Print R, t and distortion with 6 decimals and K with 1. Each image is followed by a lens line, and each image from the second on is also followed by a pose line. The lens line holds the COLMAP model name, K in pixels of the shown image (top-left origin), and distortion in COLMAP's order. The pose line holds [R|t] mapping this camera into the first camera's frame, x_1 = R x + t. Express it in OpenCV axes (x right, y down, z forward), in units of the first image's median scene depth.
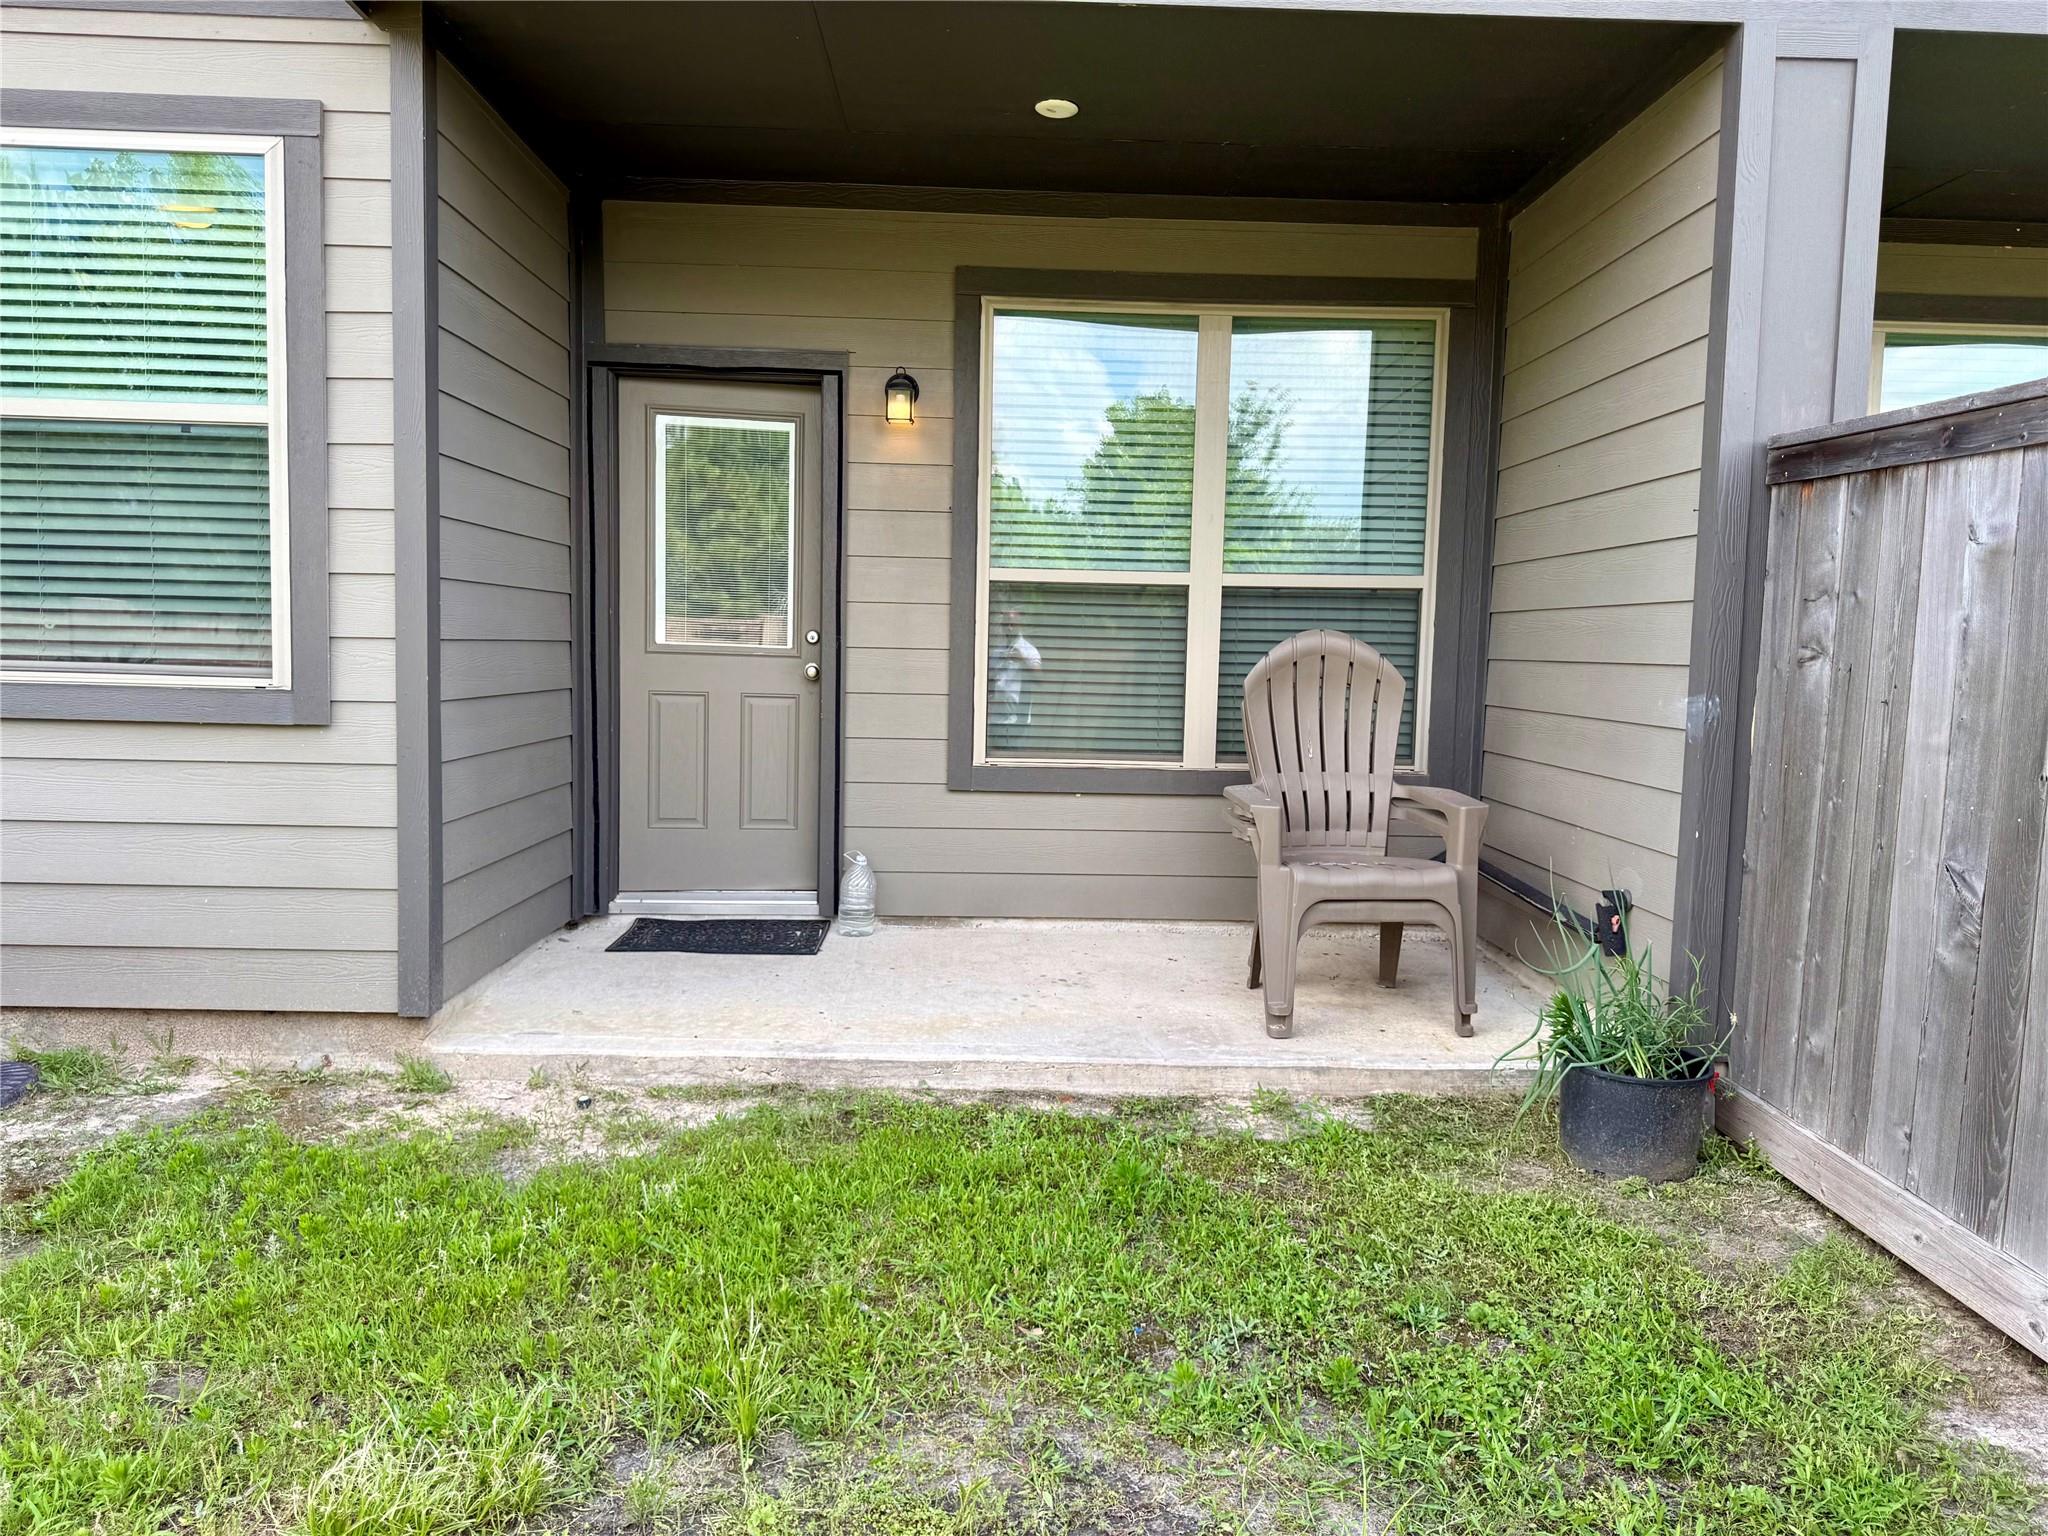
lens RADIAL K [[1434.8, 0, 1013.8], [0, 1434.8, 750.4], [0, 0, 1]] dist [0.118105, -0.161125]
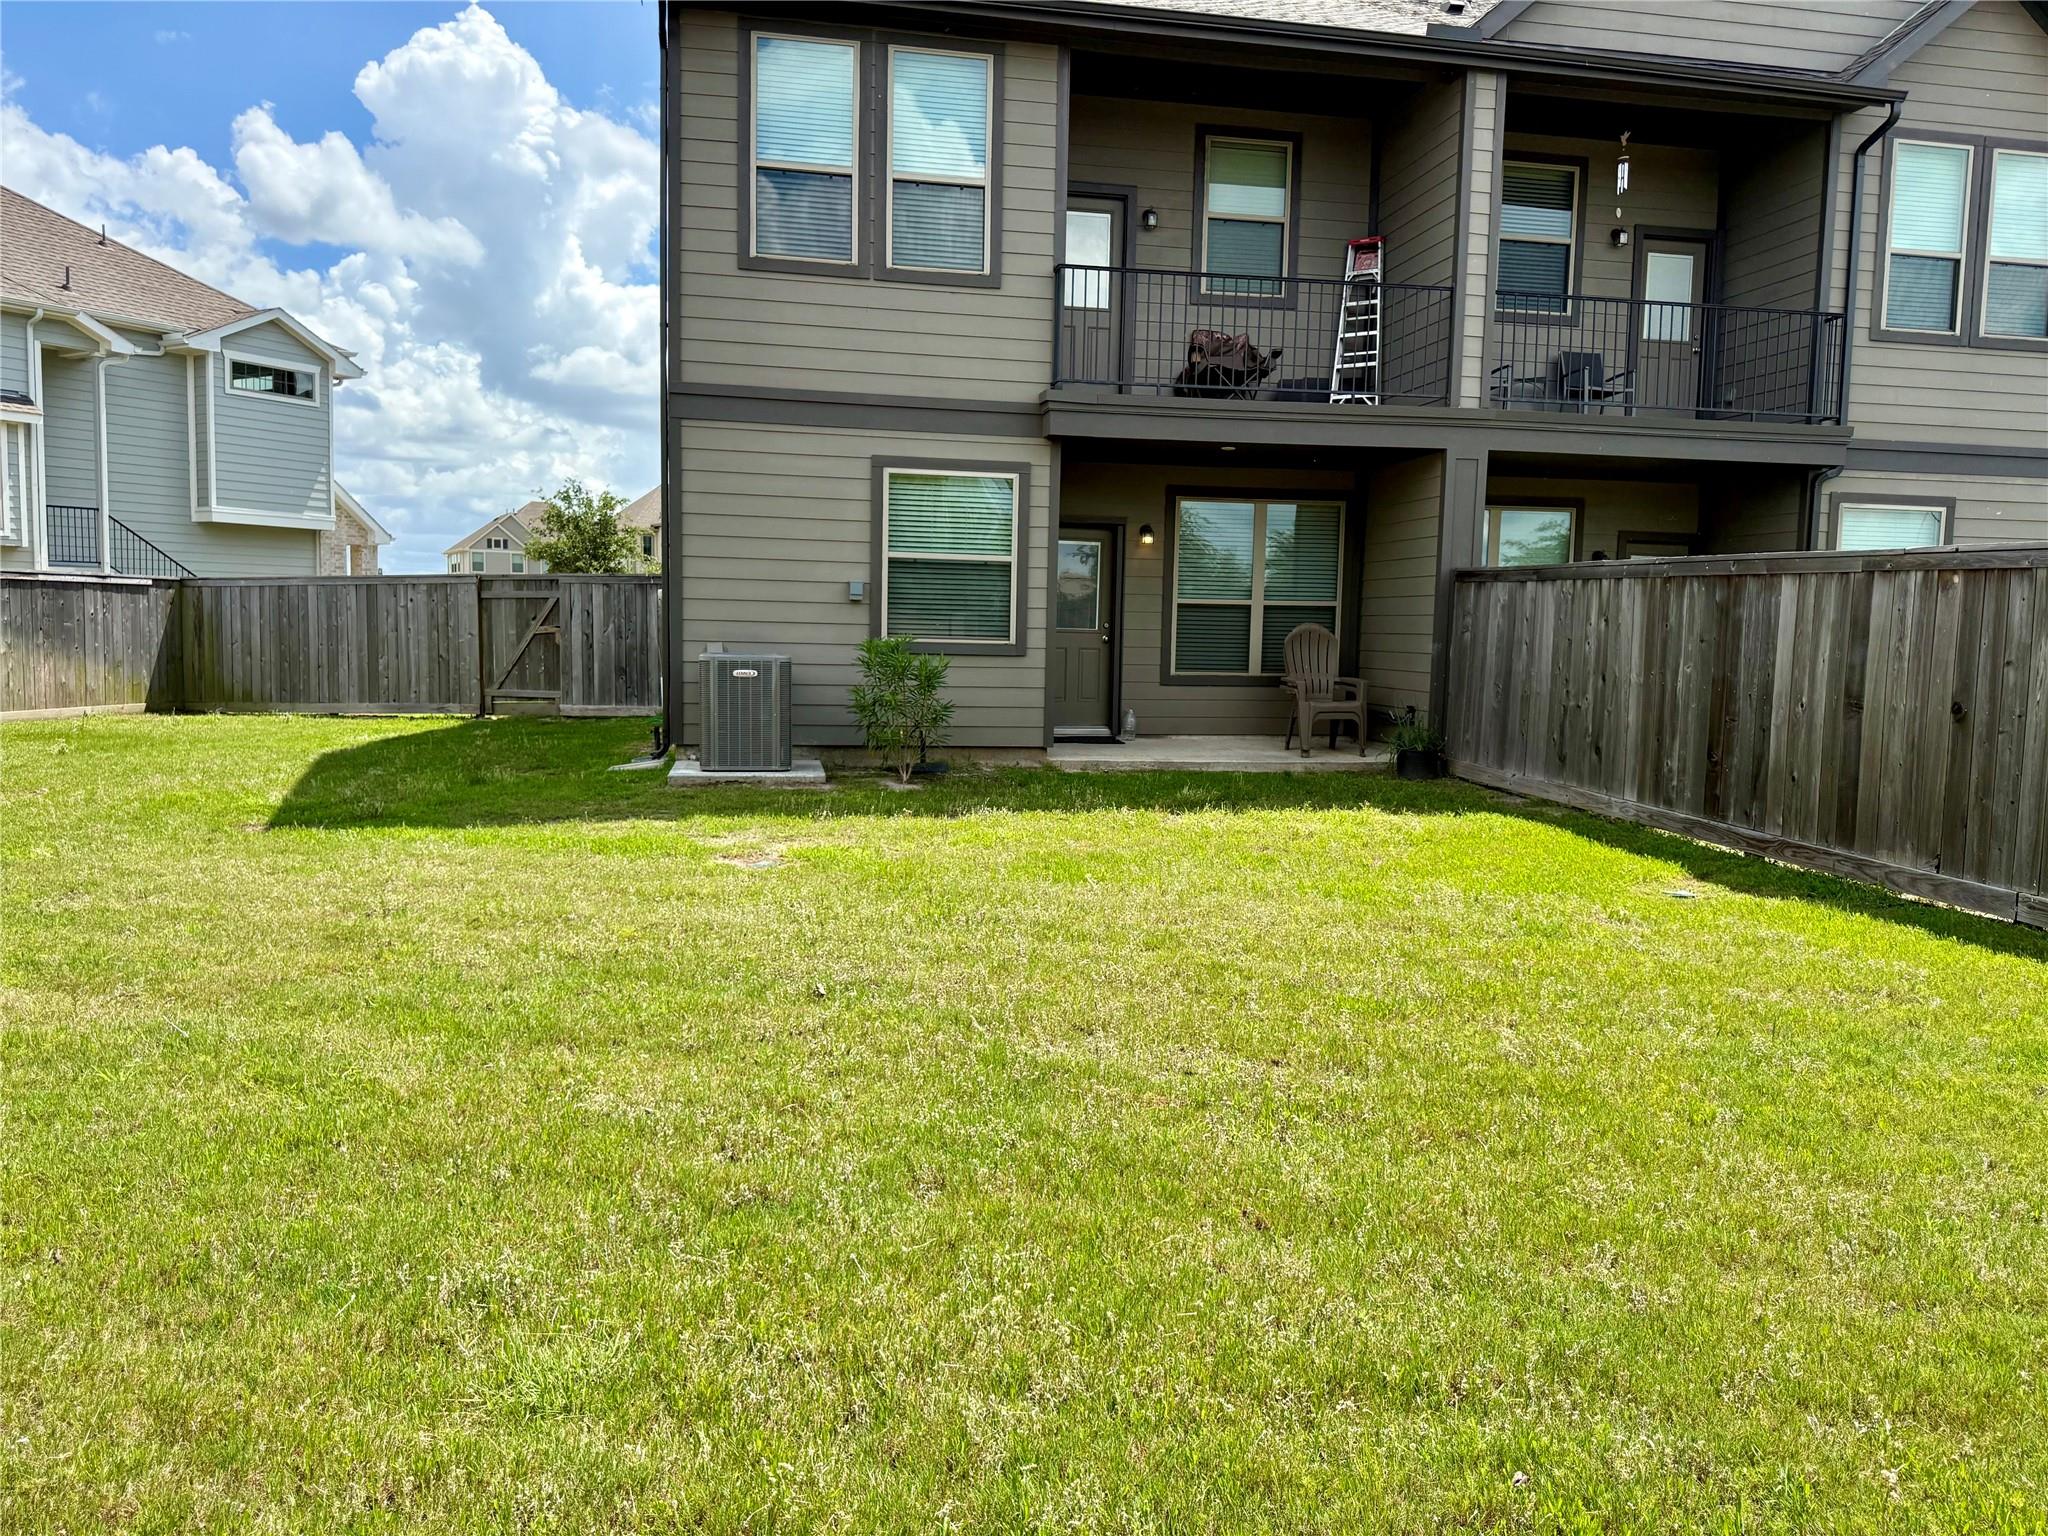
lens RADIAL K [[1493.3, 0, 966.4], [0, 1493.3, 767.9], [0, 0, 1]] dist [0.121438, -0.124438]
pose [[0.990060, -0.015913, 0.139740, -1.028994], [0.012500, 0.999603, 0.025269, 0.140100], [-0.140087, -0.023271, 0.989866, -2.165794]]
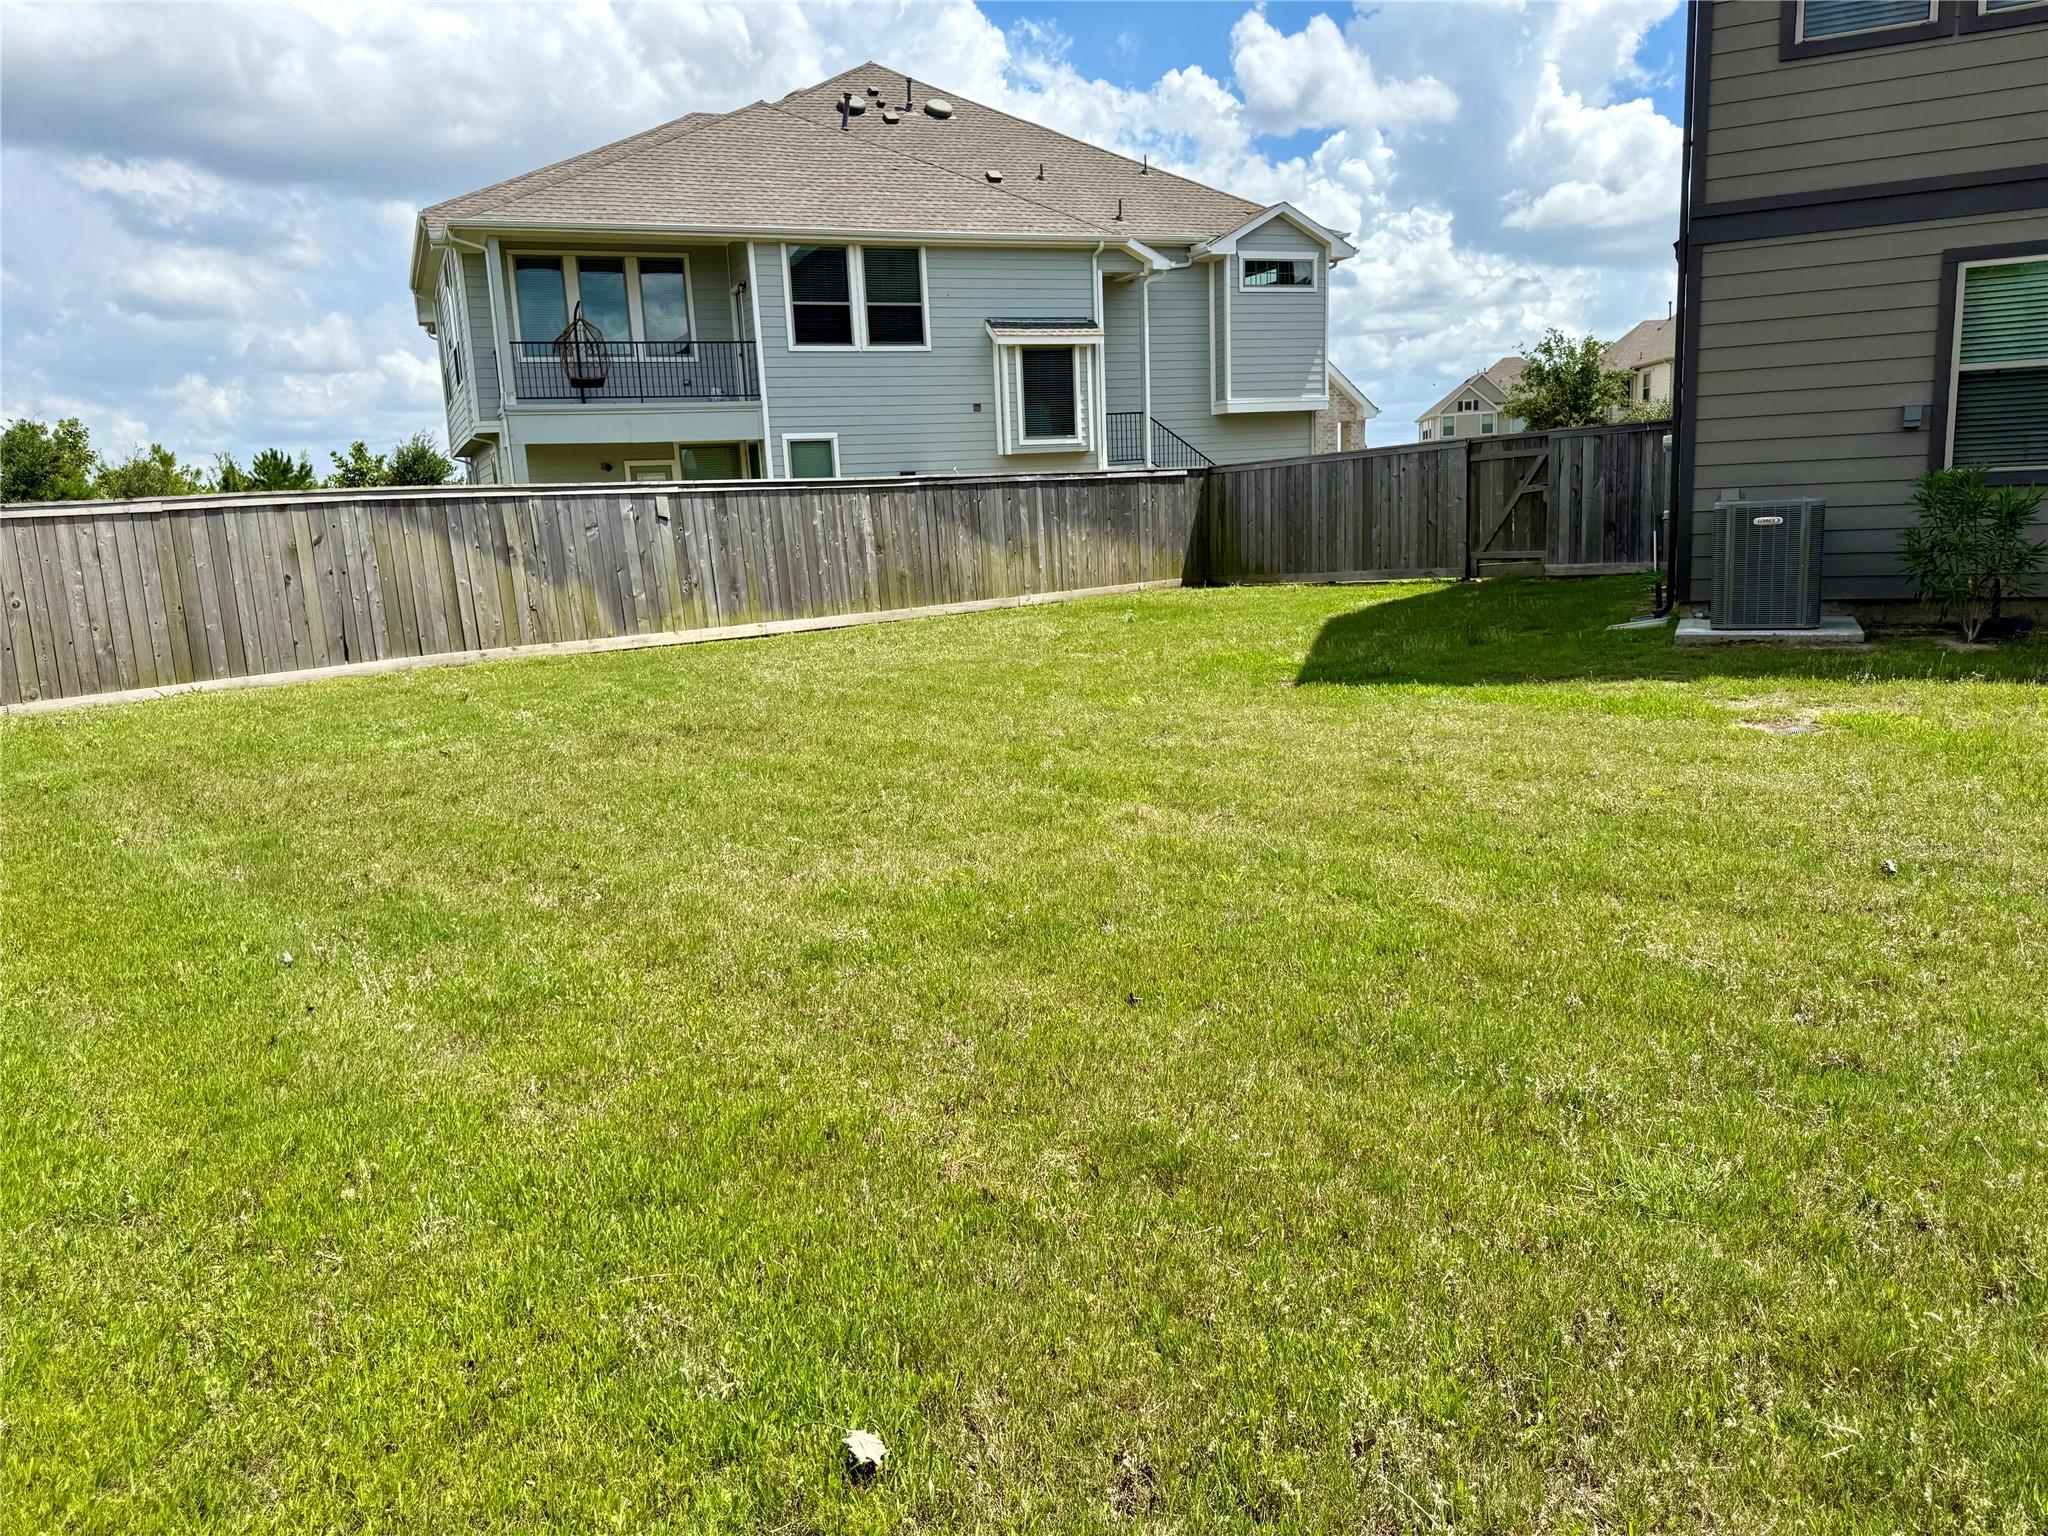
lens RADIAL K [[1493.3, 0, 966.4], [0, 1493.3, 767.9], [0, 0, 1]] dist [0.121438, -0.124438]
pose [[0.898392, 0.014169, -0.438966, -1.122437], [0.031725, 0.994775, 0.097038, 0.150862], [0.438048, -0.101105, 0.893248, -2.270786]]
